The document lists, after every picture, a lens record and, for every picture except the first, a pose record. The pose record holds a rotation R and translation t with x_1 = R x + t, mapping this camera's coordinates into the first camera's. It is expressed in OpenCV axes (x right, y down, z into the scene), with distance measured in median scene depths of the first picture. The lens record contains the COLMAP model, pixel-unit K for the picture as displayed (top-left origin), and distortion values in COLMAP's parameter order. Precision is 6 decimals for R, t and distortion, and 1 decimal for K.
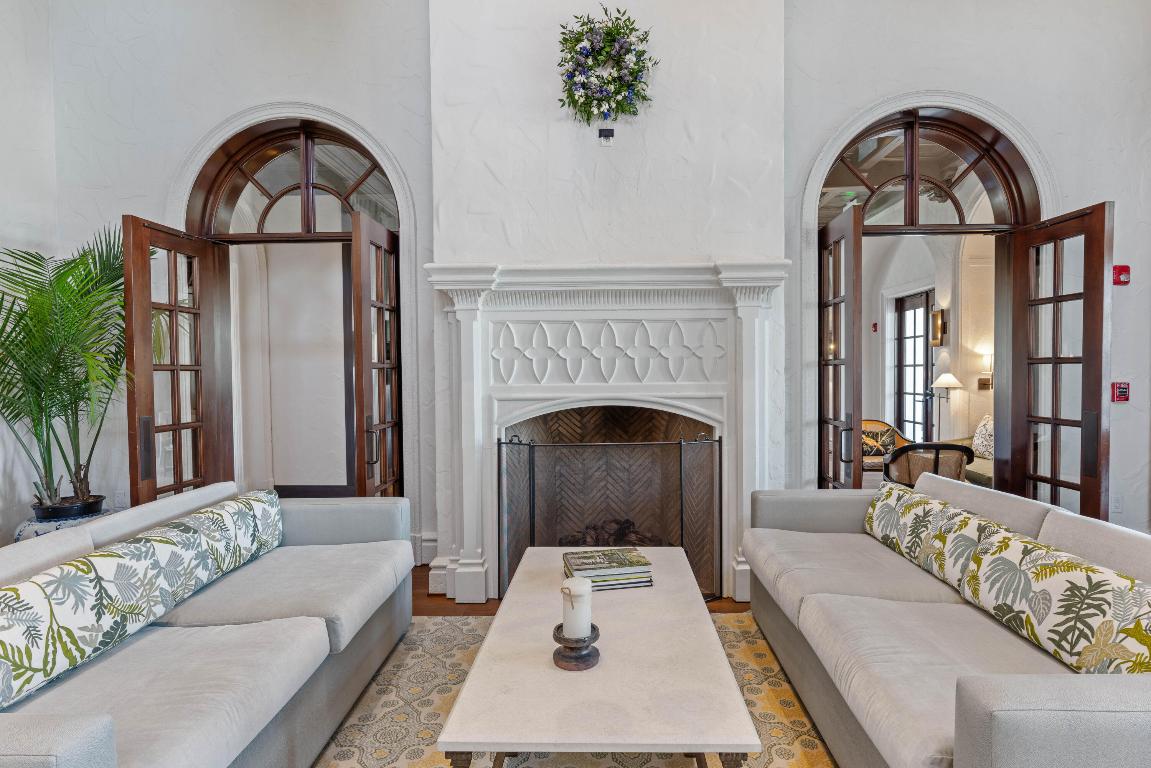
lens RADIAL K [[610.4, 0, 603.4], [0, 610.4, 388.8], [0, 0, 1]] dist [-0.014662, 0.000271]
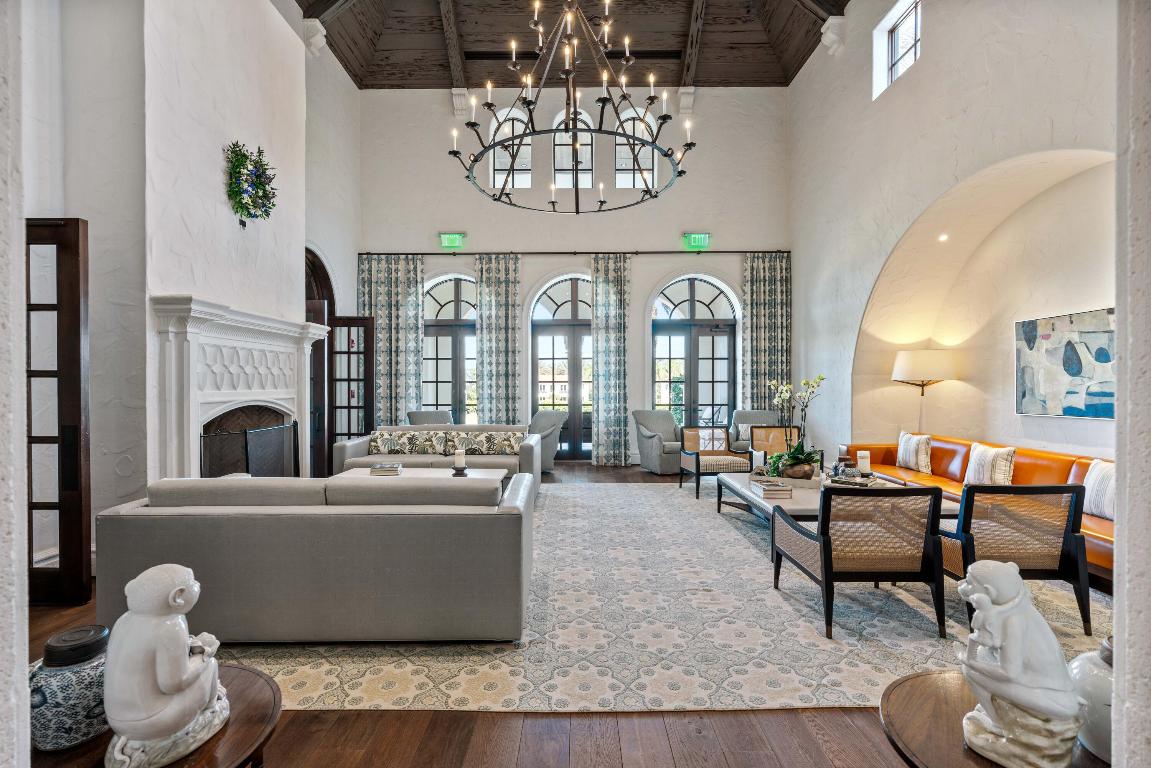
lens RADIAL K [[521.8, 0, 575.5], [0, 521.8, 384.0], [0, 0, 1]] dist [-0.002256, -0.000069]
pose [[-0.024865, 0.009247, 0.999648, -1.262559], [0.030195, 0.999508, -0.008495, 0.010171], [-0.999235, 0.029973, -0.025132, 0.222485]]
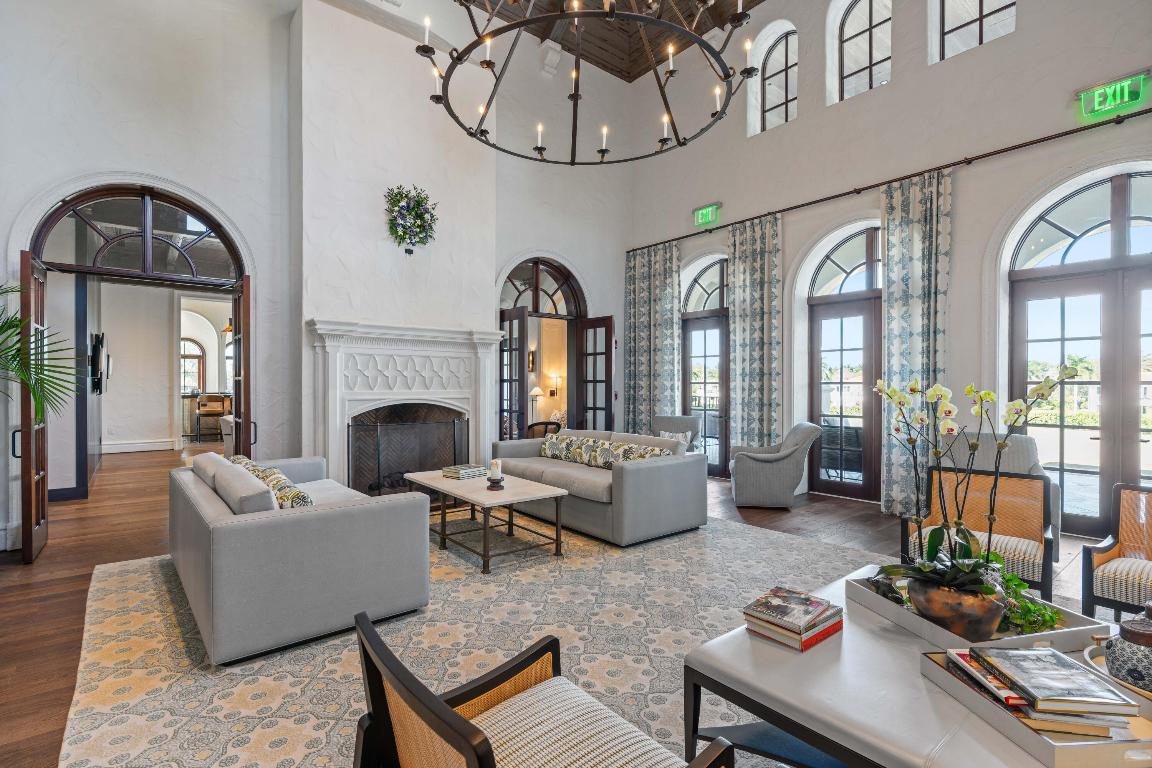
lens RADIAL K [[550.4, 0, 576.0], [0, 550.4, 384.0], [0, 0, 1]] dist [-0.002037, 0.000056]
pose [[0.766235, 0.011956, 0.642449, -0.642749], [0.008669, 0.999544, -0.028941, 0.022544], [-0.642502, 0.027745, 0.765782, -0.538198]]
